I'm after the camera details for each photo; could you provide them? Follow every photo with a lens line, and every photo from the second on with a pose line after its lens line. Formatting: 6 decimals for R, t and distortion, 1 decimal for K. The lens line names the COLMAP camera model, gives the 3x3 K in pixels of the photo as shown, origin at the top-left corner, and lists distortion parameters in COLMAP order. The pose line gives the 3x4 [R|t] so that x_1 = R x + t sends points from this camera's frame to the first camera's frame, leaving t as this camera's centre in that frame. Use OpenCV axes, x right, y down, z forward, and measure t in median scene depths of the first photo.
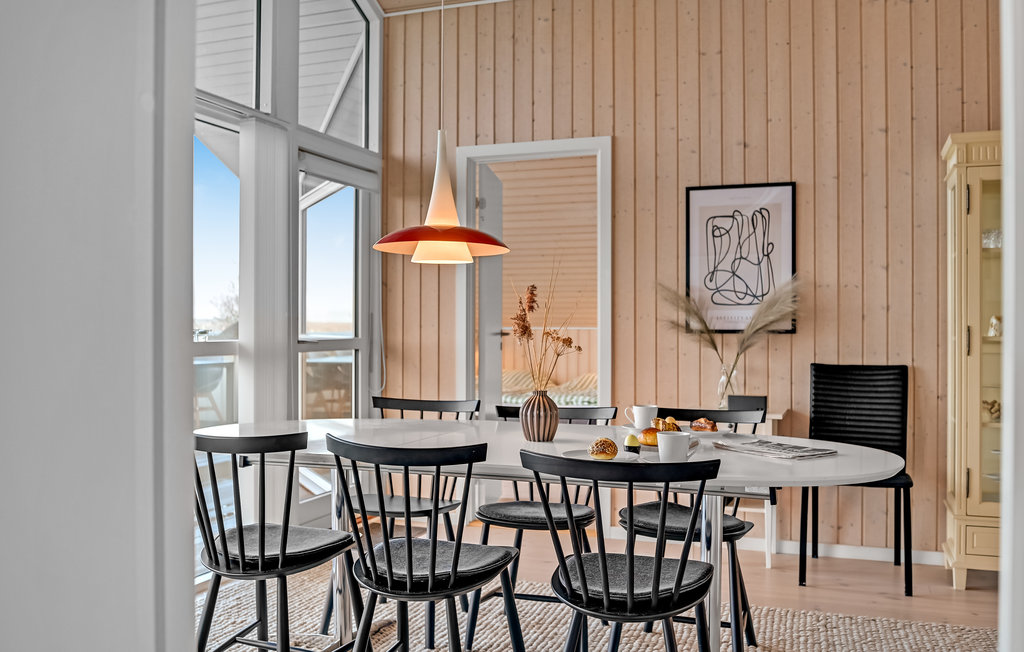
lens RADIAL K [[858.2, 0, 511.9], [0, 858.2, 324.0], [0, 0, 1]] dist [-0.007511, -0.003649]
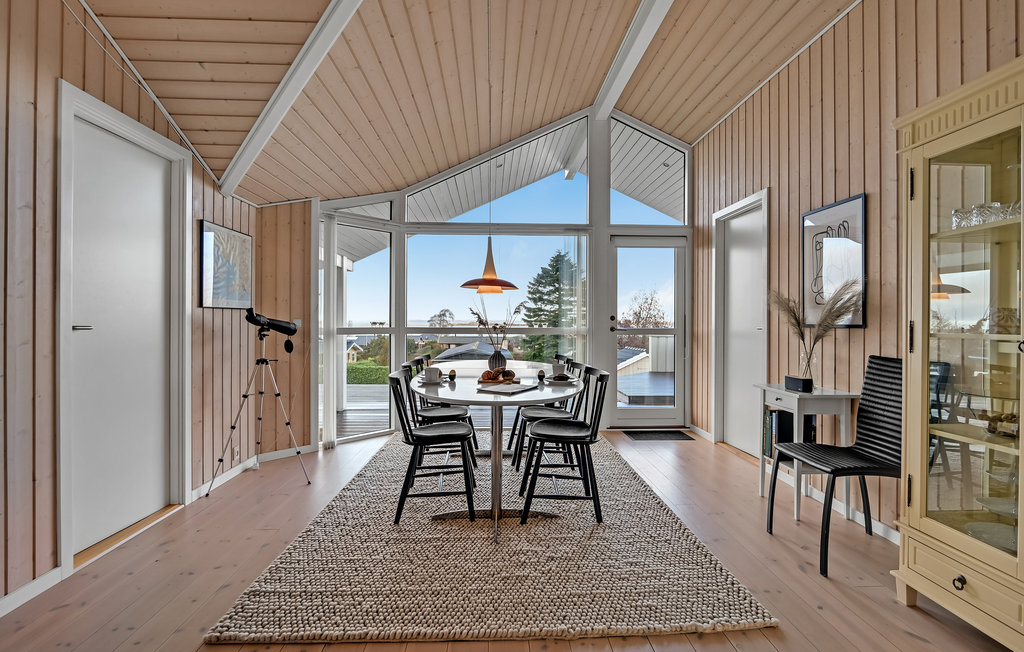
lens RADIAL K [[460.2, 0, 511.2], [0, 460.2, 323.2], [0, 0, 1]] dist [0.002961, 0.000328]
pose [[0.383920, 0.004979, -0.923353, 0.706805], [0.001586, 0.999980, 0.006052, 0.000219], [0.923365, -0.003788, 0.383905, 0.339763]]
